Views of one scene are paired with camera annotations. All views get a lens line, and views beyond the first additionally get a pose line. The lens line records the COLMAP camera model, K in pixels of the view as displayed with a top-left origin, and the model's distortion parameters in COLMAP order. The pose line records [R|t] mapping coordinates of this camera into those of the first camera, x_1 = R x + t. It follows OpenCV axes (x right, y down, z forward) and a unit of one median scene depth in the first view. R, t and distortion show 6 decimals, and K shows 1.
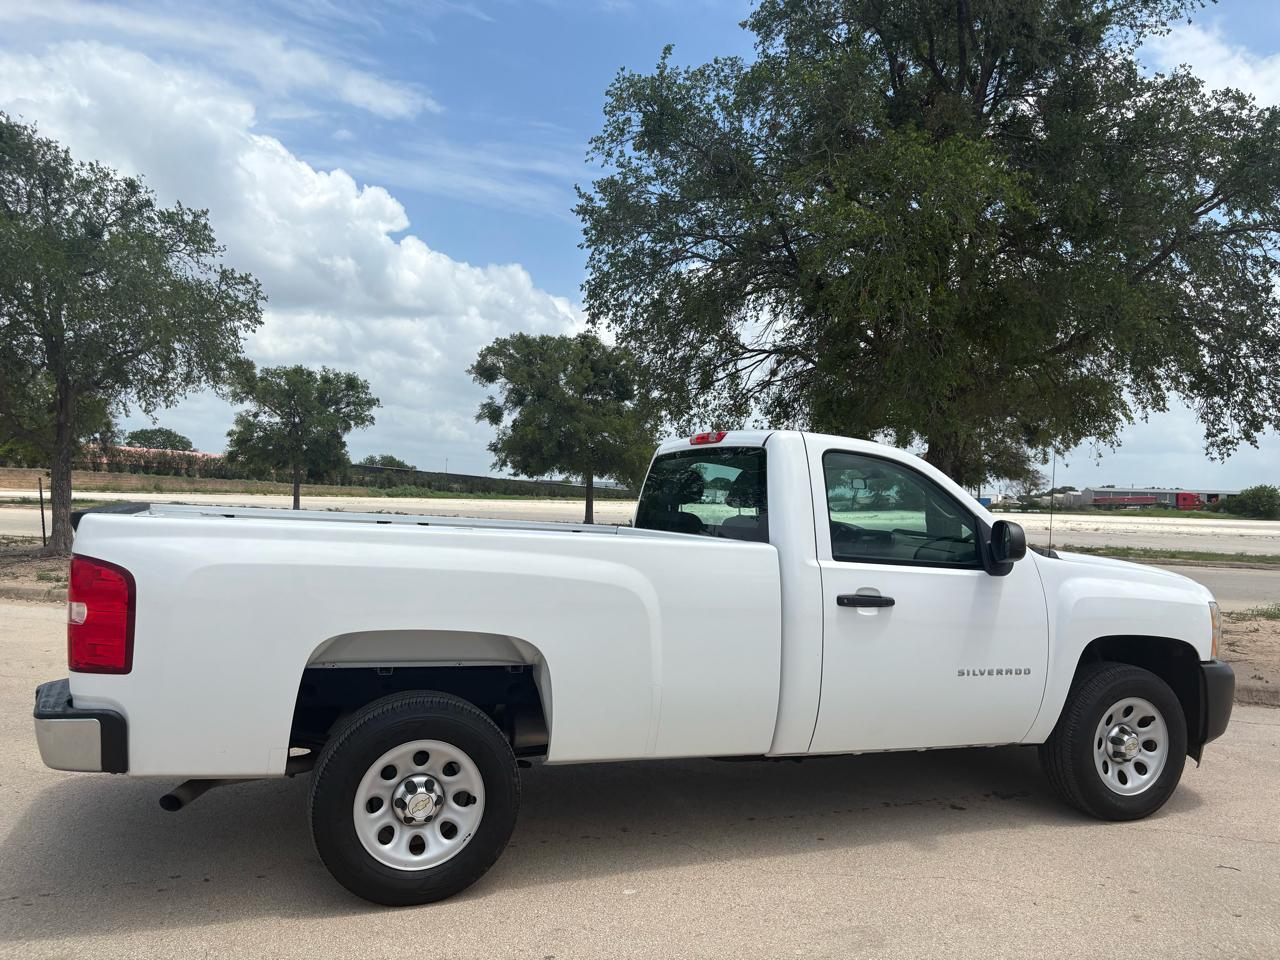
lens RADIAL K [[981.5, 0, 636.3], [0, 981.5, 497.6], [0, 0, 1]] dist [0.033719, -0.036221]
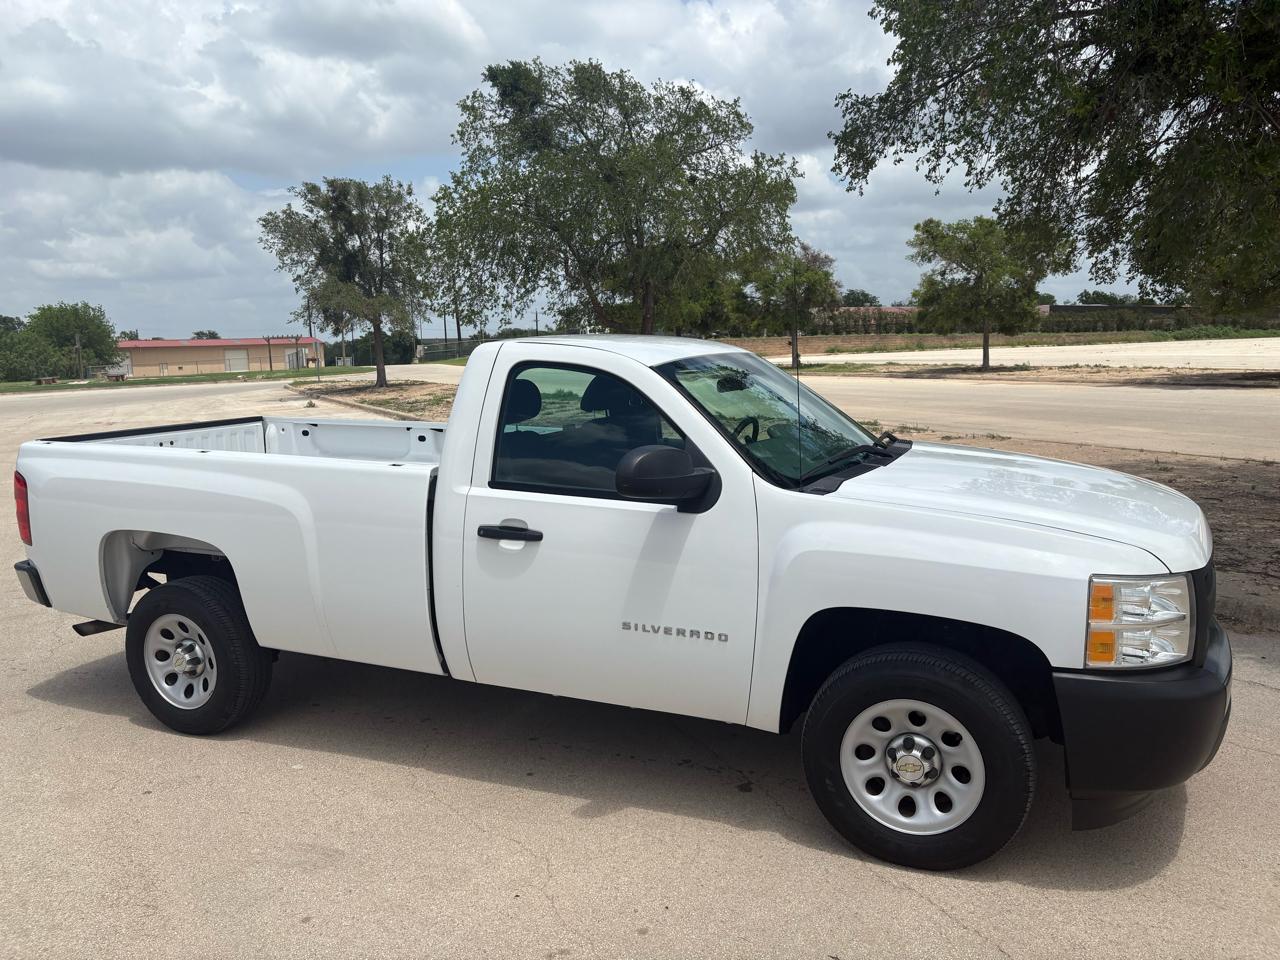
lens RADIAL K [[981.5, 0, 629.7], [0, 981.5, 488.1], [0, 0, 1]] dist [0.033719, -0.036221]
pose [[0.701873, 0.051831, -0.710414, 0.826577], [0.050092, 0.991288, 0.121813, -0.035626], [0.710539, -0.121083, 0.693162, 0.396399]]
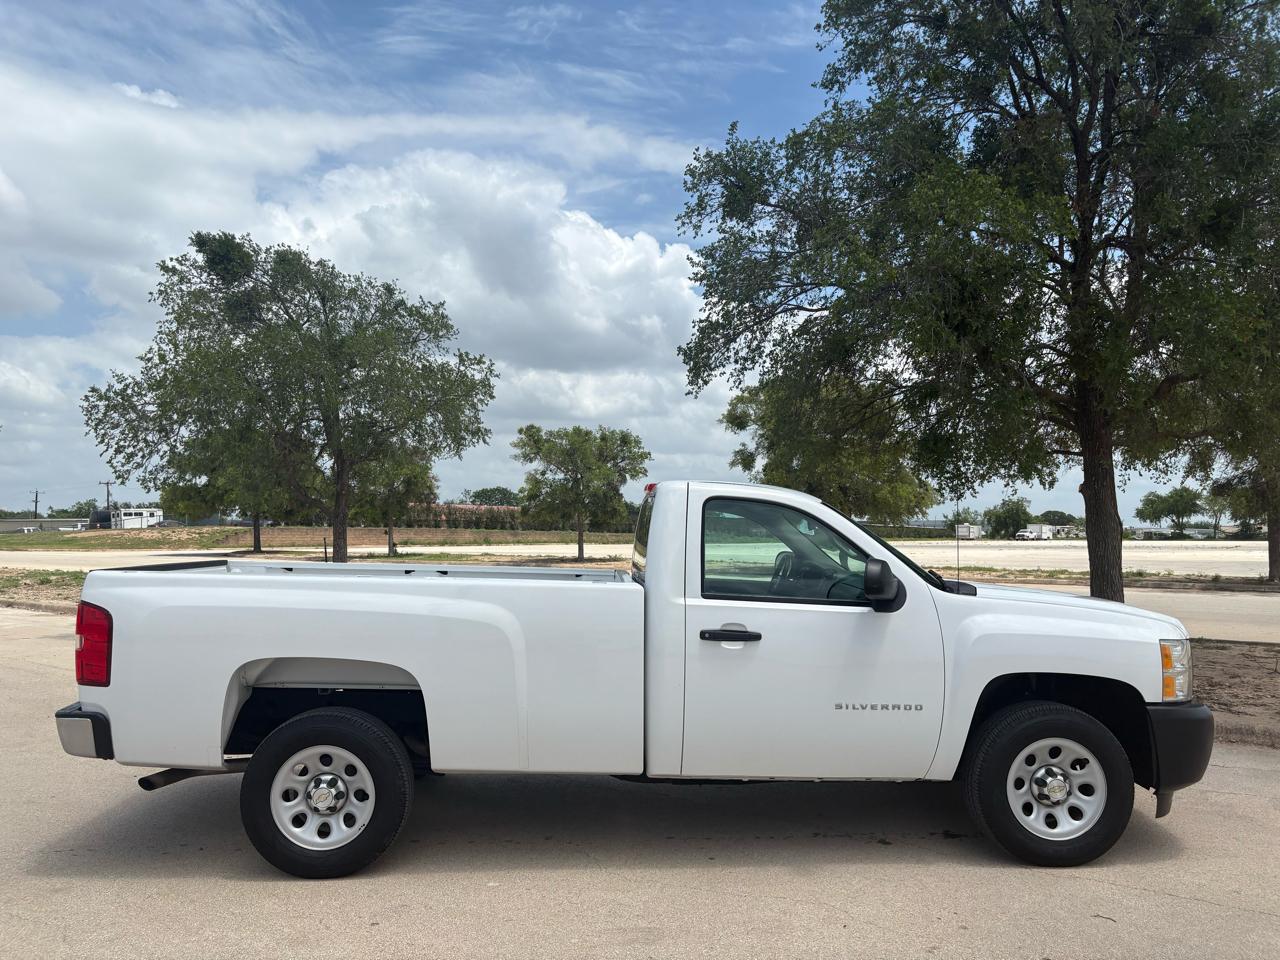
lens RADIAL K [[981.5, 0, 631.3], [0, 981.5, 492.2], [0, 0, 1]] dist [0.033719, -0.036221]
pose [[0.947513, -0.044457, -0.316612, 0.416745], [0.028862, 0.998136, -0.053777, 0.001975], [0.318413, 0.041816, 0.947029, -0.059047]]
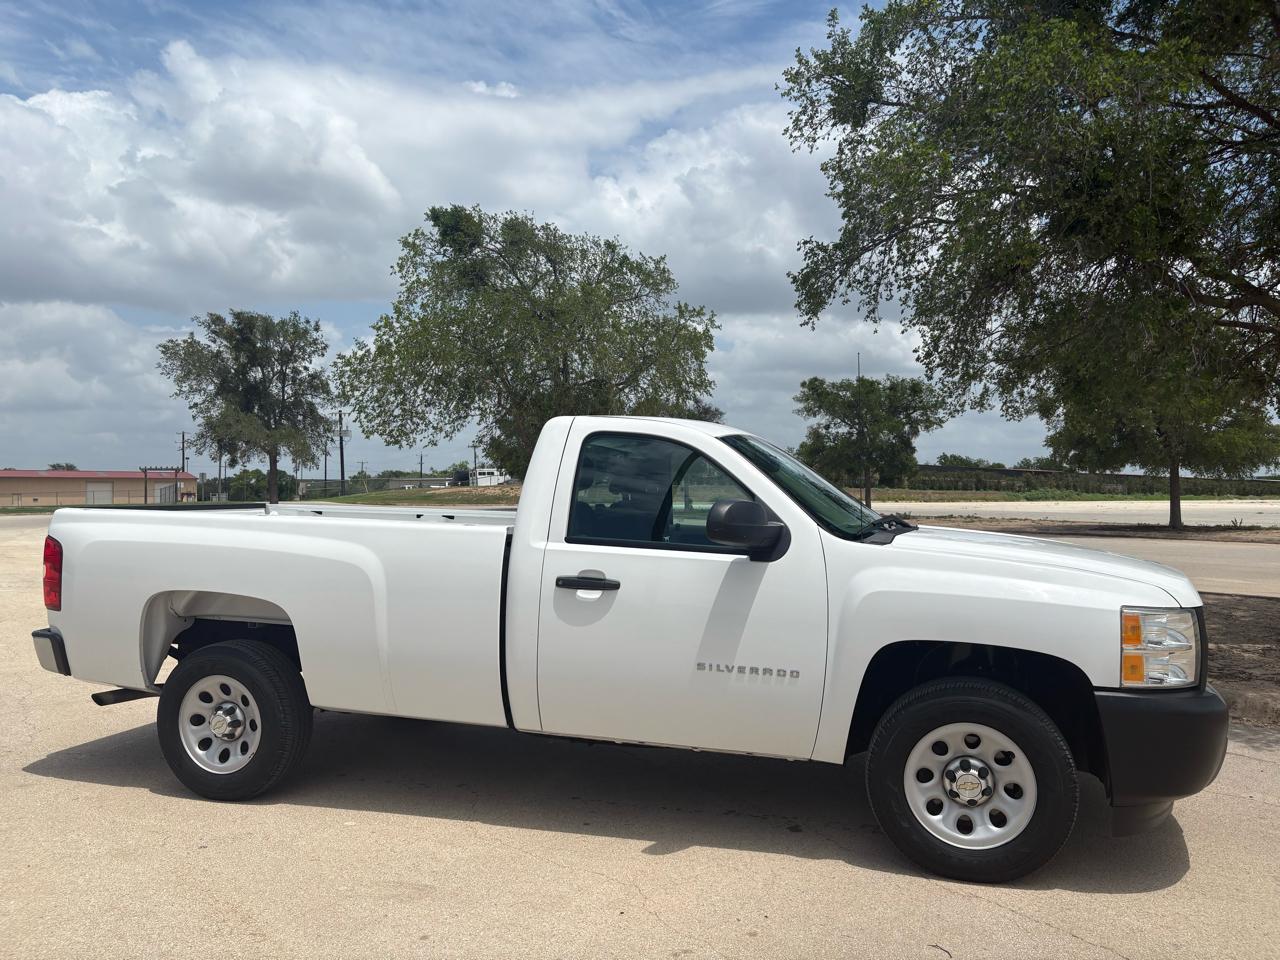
lens RADIAL K [[981.5, 0, 633.2], [0, 981.5, 495.2], [0, 0, 1]] dist [0.033719, -0.036221]
pose [[0.786398, -0.028506, -0.617062, 0.762711], [0.022748, 0.999593, -0.017187, 0.029692], [0.617301, -0.000521, 0.786727, 0.221745]]
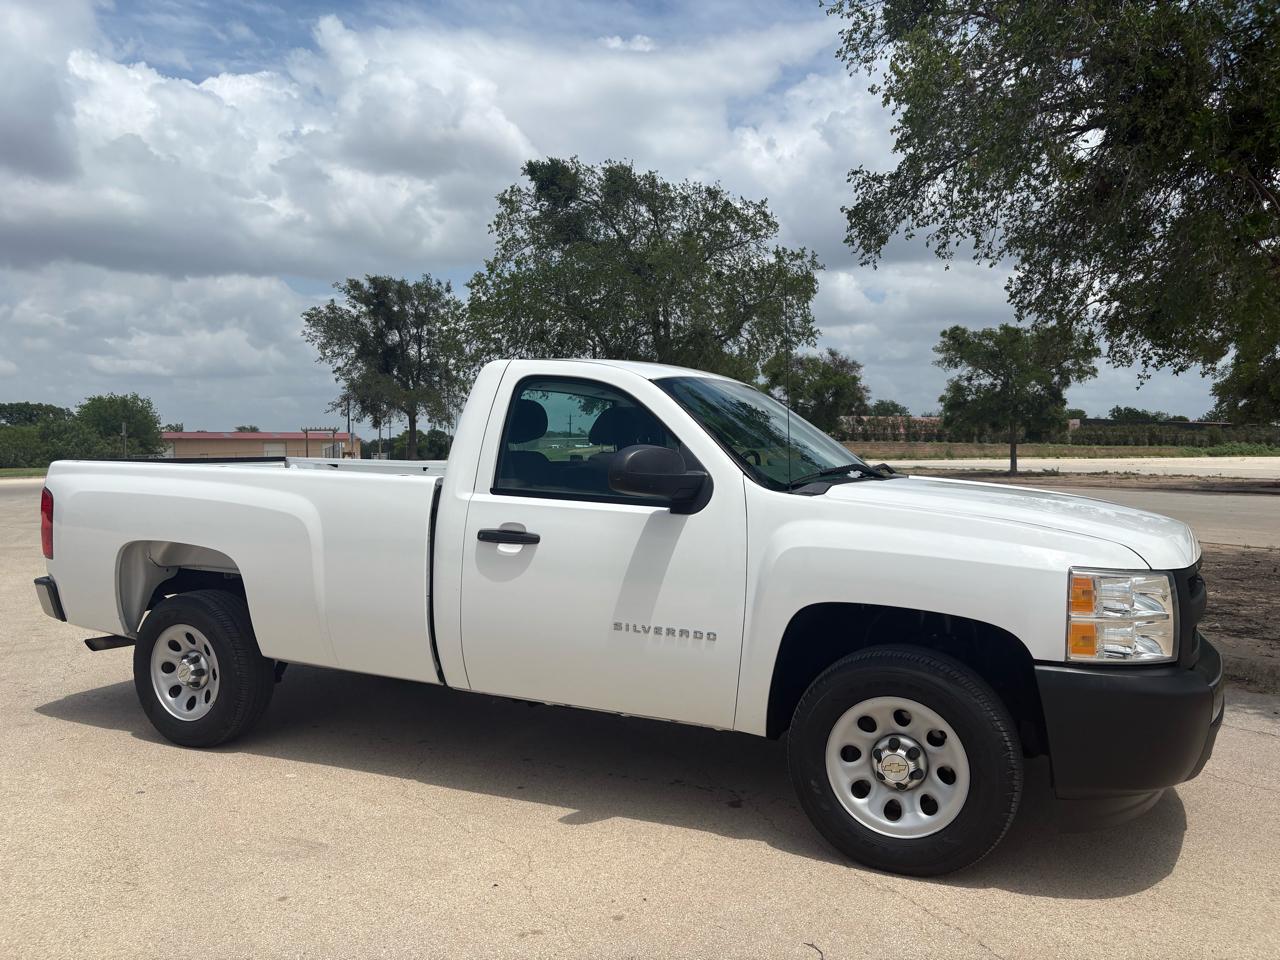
lens RADIAL K [[981.5, 0, 630.8], [0, 981.5, 486.1], [0, 0, 1]] dist [0.033719, -0.036221]
pose [[0.680518, -0.007741, -0.732690, 0.862217], [0.024505, 0.999625, 0.012199, 0.042161], [0.732322, -0.026256, 0.680453, 0.394673]]
